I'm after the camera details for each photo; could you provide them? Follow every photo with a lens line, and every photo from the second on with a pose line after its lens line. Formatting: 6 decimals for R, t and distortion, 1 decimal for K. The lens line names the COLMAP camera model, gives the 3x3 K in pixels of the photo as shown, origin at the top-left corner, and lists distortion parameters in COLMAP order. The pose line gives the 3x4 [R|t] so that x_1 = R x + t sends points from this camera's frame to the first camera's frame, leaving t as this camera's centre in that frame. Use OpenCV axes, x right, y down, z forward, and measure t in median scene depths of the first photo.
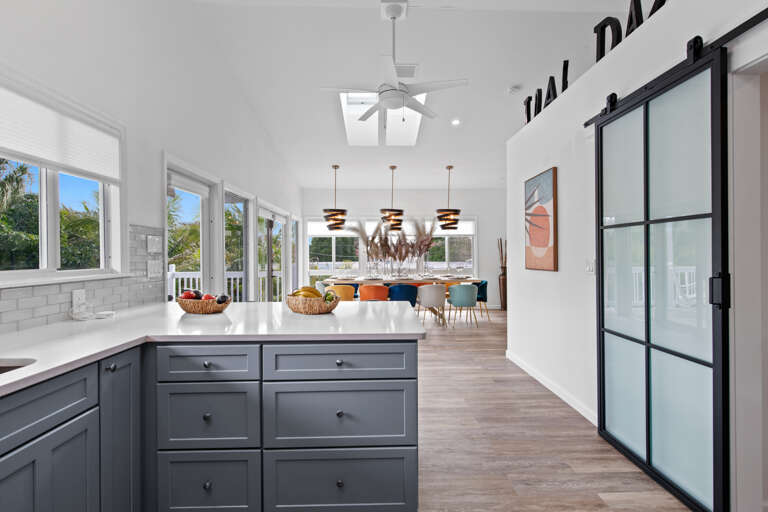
lens RADIAL K [[370.7, 0, 384.2], [0, 370.7, 255.7], [0, 0, 1]] dist [0.000895, 0.000121]
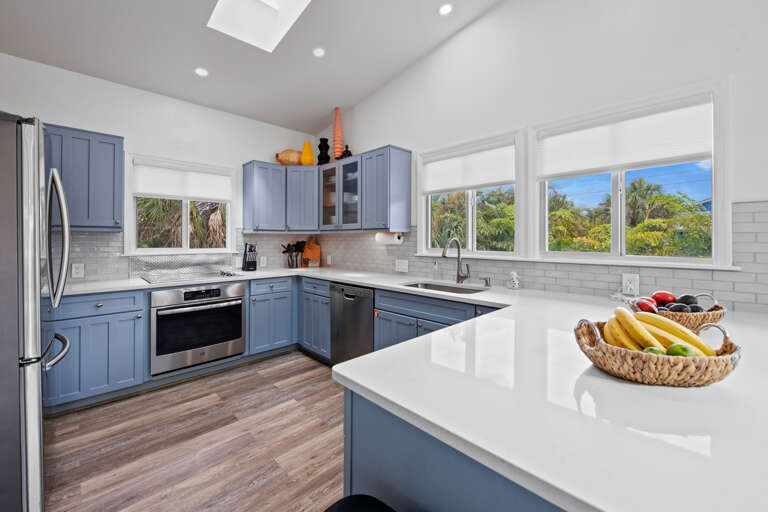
lens RADIAL K [[302.7, 0, 375.8], [0, 302.7, 238.9], [0, 0, 1]] dist [-0.003407, -0.001875]
pose [[-0.724133, -0.004415, -0.689646, 0.324284], [-0.000188, 0.999981, -0.006205, -0.005882], [0.689660, -0.004363, -0.724120, 1.122434]]
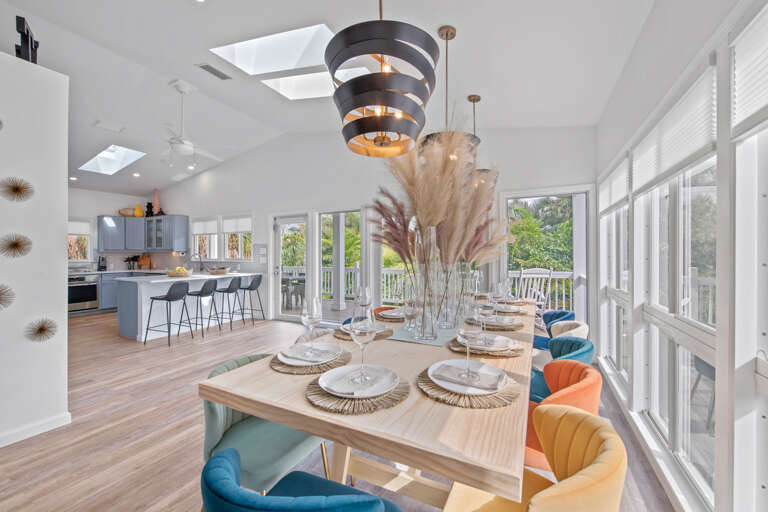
lens RADIAL K [[302.7, 0, 391.2], [0, 302.7, 253.5], [0, 0, 1]] dist [-0.003407, -0.001875]
pose [[-0.459386, 0.003511, -0.888230, 1.121431], [0.003883, 0.999991, 0.001945, -0.019357], [0.888228, -0.002556, -0.459395, 3.666172]]
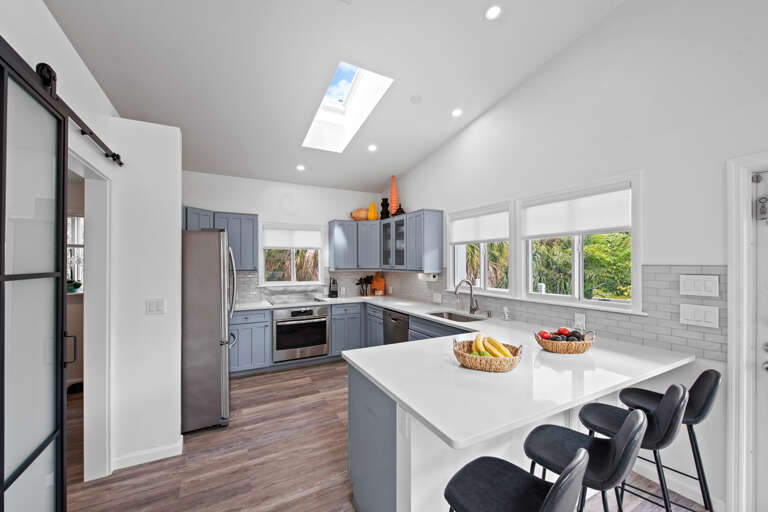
lens RADIAL K [[302.7, 0, 383.5], [0, 302.7, 260.8], [0, 0, 1]] dist [-0.003407, -0.001875]
pose [[-0.890408, 0.001846, -0.455160, 0.396980], [0.003848, 0.999987, -0.003472, -0.114821], [0.455147, -0.004843, -0.890403, 1.699171]]
